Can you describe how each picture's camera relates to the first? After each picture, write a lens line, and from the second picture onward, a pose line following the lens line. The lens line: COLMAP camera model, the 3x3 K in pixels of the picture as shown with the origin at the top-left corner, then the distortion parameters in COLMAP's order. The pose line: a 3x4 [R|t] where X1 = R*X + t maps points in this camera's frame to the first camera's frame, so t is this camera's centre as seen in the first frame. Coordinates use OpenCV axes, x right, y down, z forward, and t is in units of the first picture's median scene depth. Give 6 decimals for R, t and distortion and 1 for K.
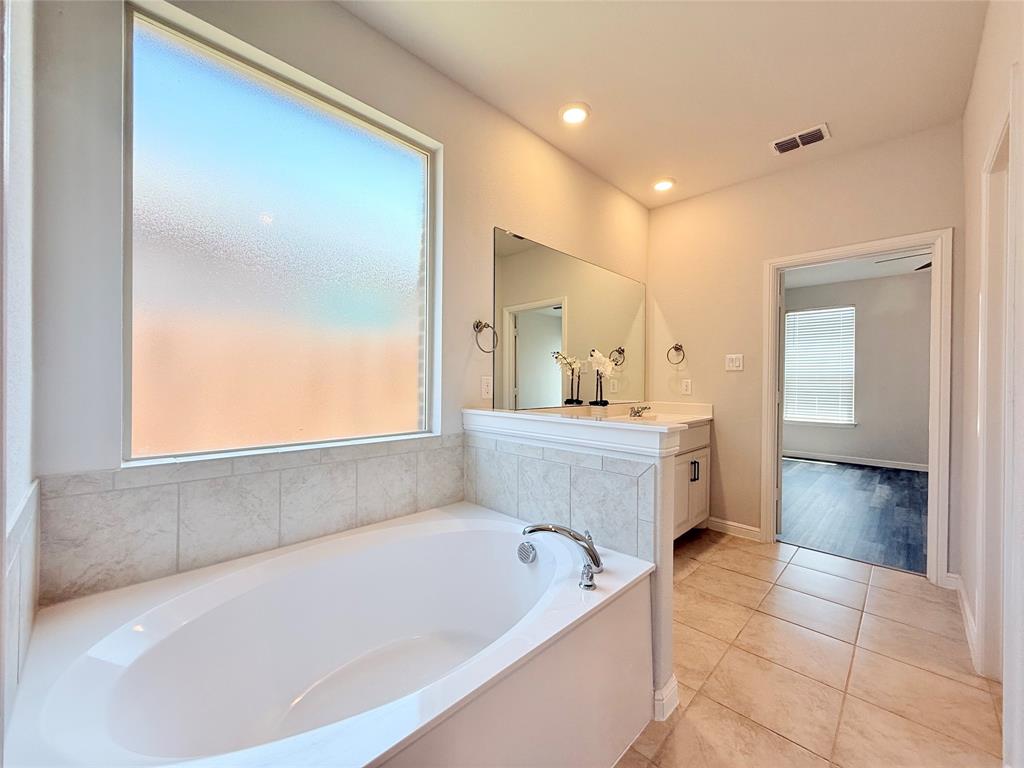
lens RADIAL K [[407.9, 0, 510.0], [0, 407.9, 383.7], [0, 0, 1]] dist [-0.000685, 0.000381]
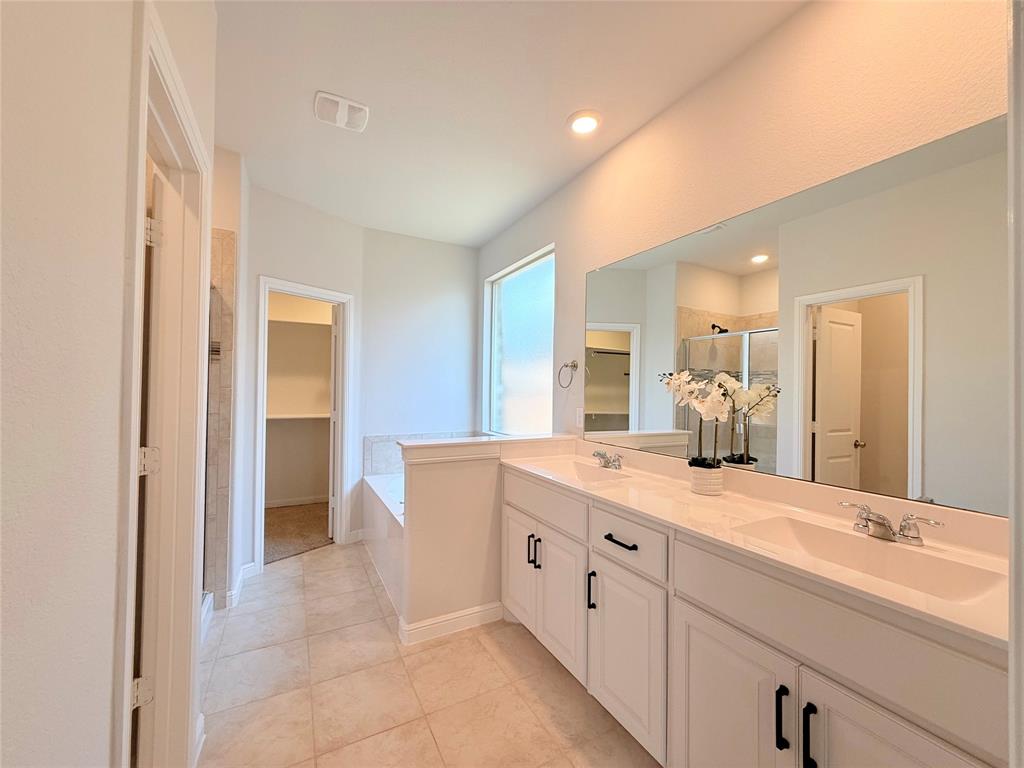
lens RADIAL K [[407.9, 0, 510.0], [0, 407.9, 383.7], [0, 0, 1]] dist [-0.000685, 0.000381]
pose [[-0.296069, -0.027332, -0.954776, 1.095334], [-0.021436, 0.999529, -0.021966, -0.057013], [0.954926, 0.013963, -0.296515, 1.154320]]
